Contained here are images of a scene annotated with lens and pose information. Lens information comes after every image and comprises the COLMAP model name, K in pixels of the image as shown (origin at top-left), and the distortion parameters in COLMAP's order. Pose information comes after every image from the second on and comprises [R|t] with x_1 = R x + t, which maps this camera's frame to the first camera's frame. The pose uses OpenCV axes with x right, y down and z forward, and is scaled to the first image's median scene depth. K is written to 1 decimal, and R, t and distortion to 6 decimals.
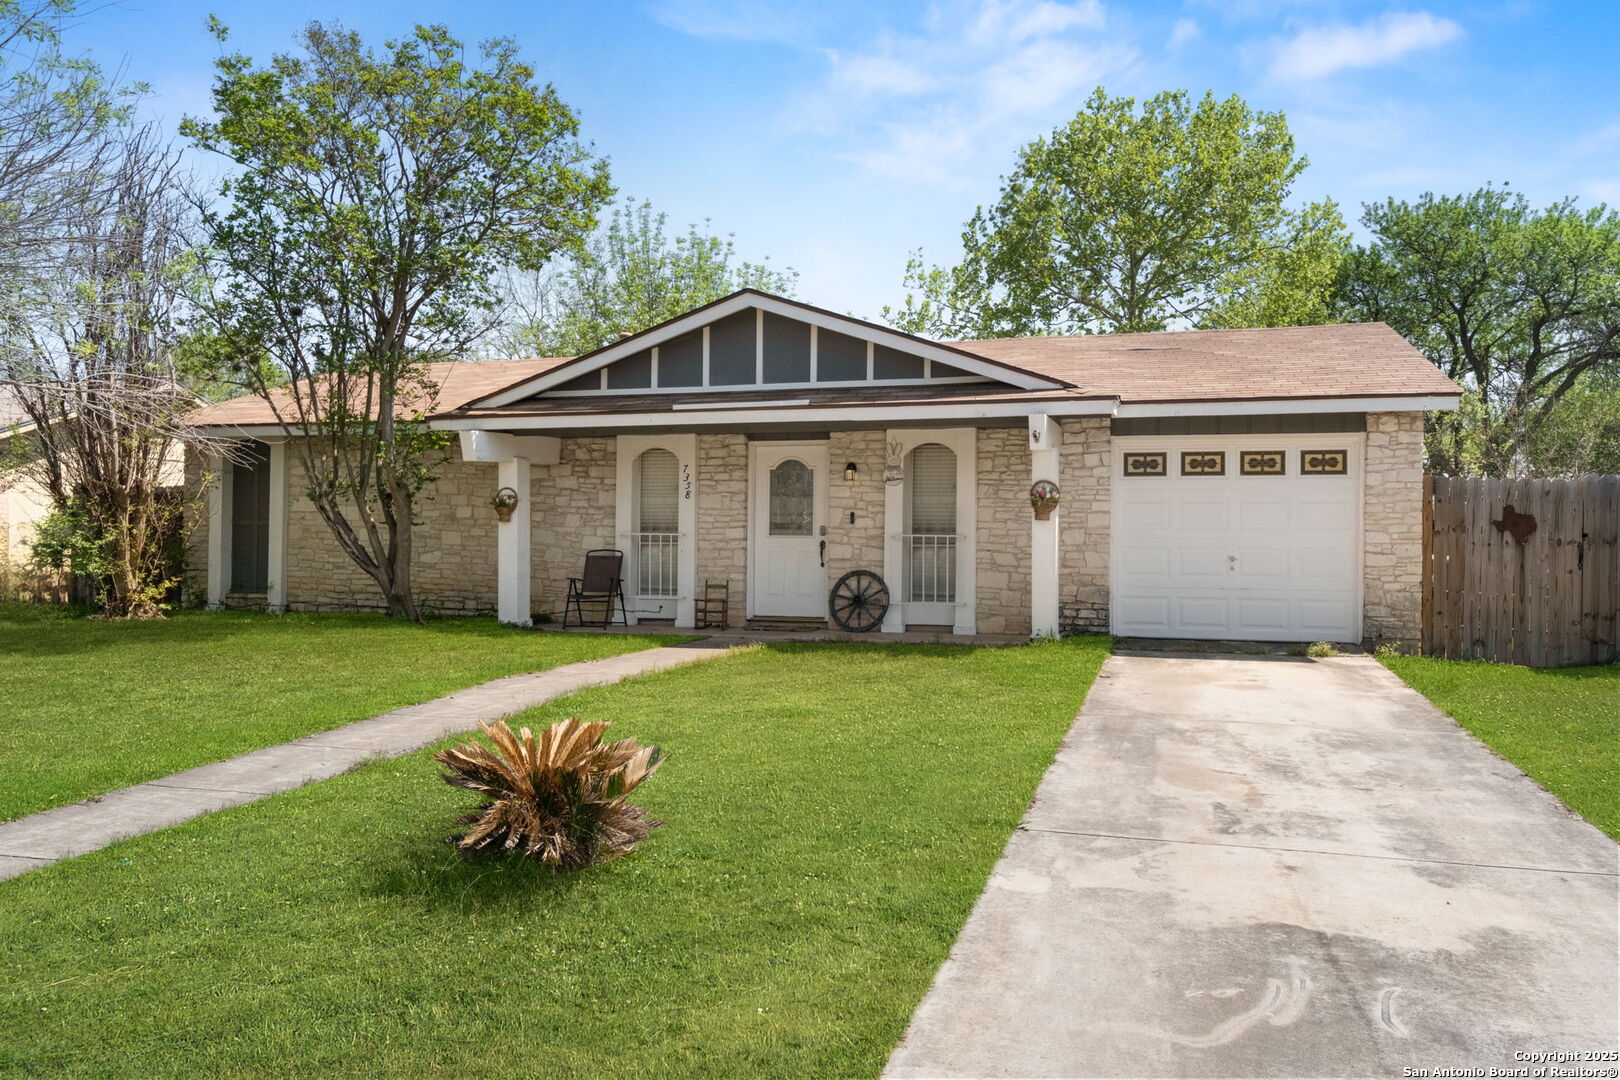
lens RADIAL K [[1200.3, 0, 813.5], [0, 1200.3, 484.1], [0, 0, 1]] dist [0.009011, -0.005333]
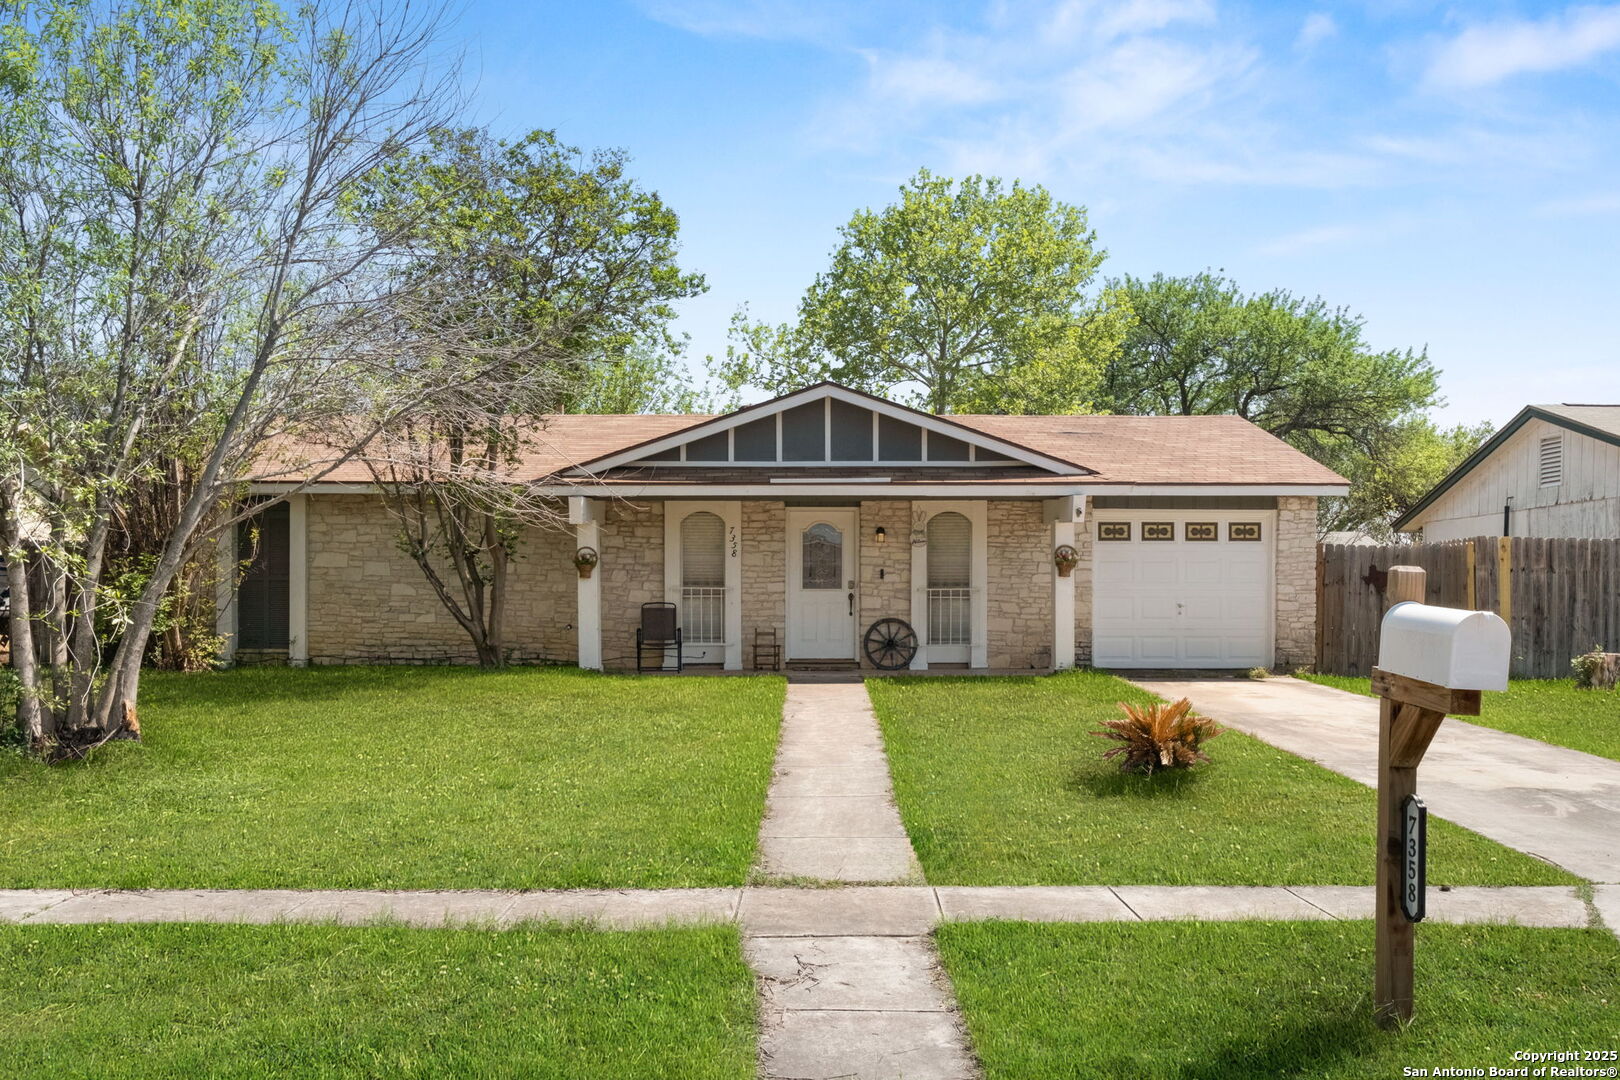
lens RADIAL K [[1344.2, 0, 813.7], [0, 1344.2, 536.8], [0, 0, 1]] dist [-0.006319, -0.006345]
pose [[0.954631, 0.006221, 0.297727, -0.427798], [-0.009564, 0.999906, 0.009775, -0.020752], [-0.297638, -0.012179, 0.954601, -0.242865]]
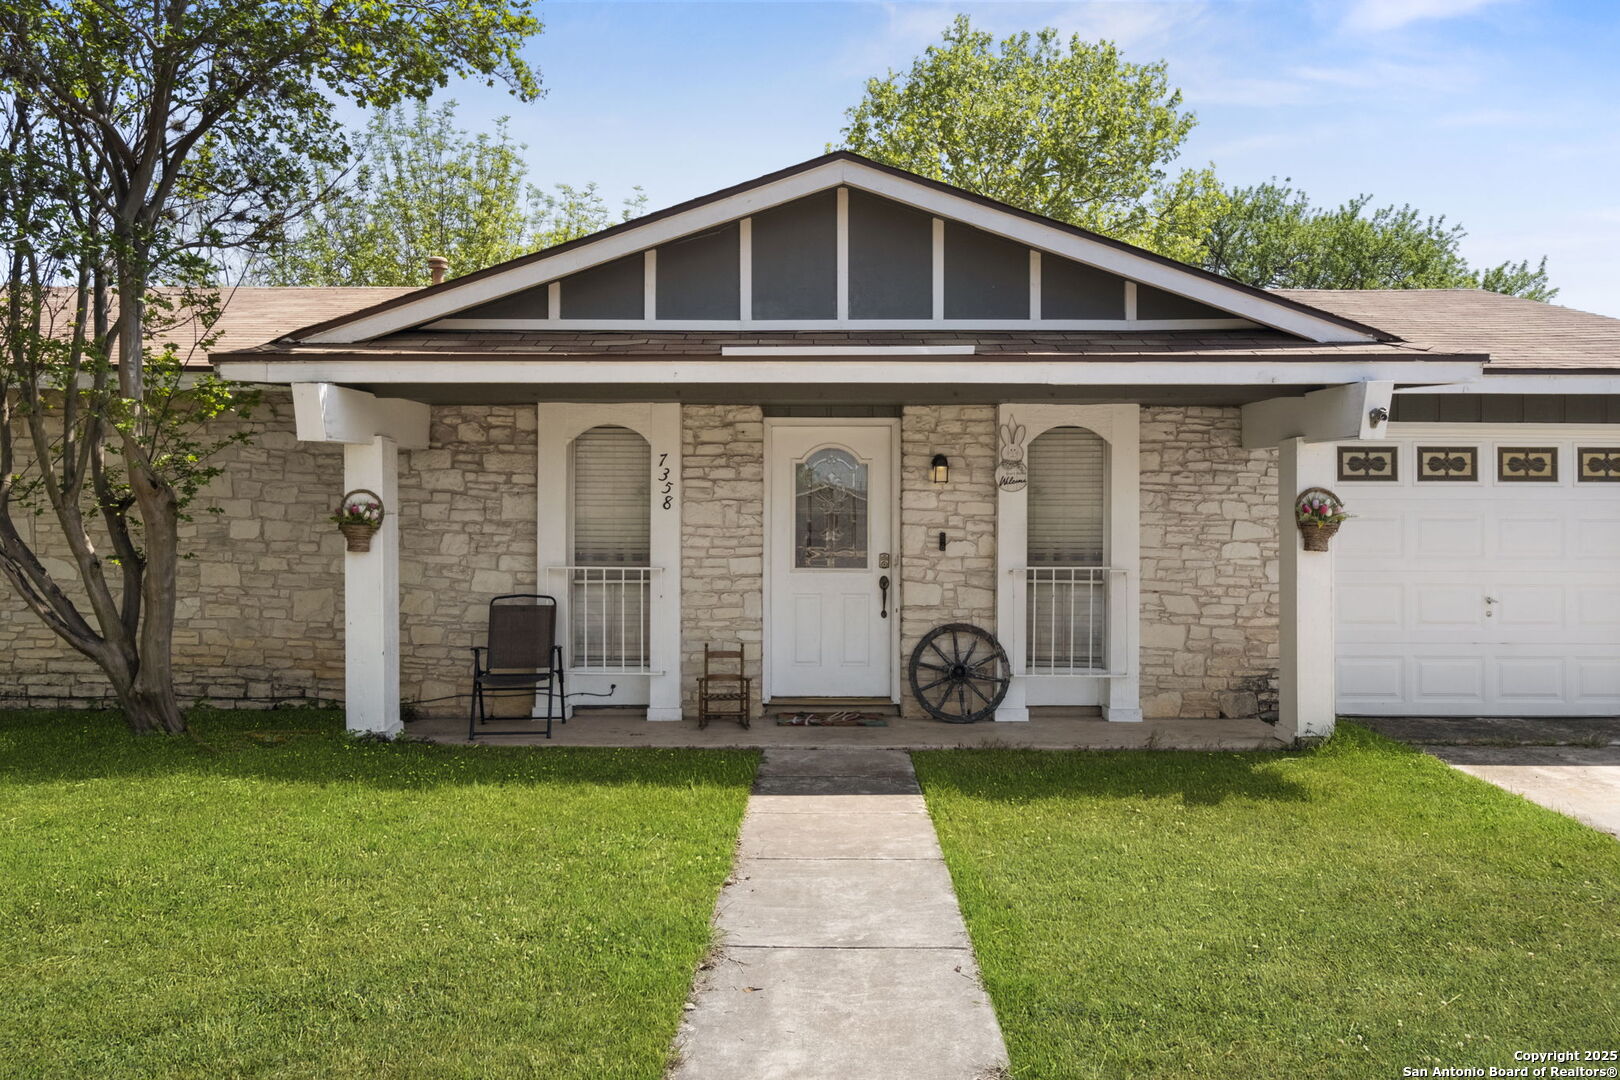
lens RADIAL K [[1200.3, 0, 805.9], [0, 1200.3, 504.7], [0, 0, 1]] dist [0.009011, -0.005333]
pose [[0.958772, 0.003484, 0.284153, -0.218732], [-0.010804, 0.999649, 0.024197, -0.005951], [-0.283969, -0.026269, 0.958473, 0.413595]]
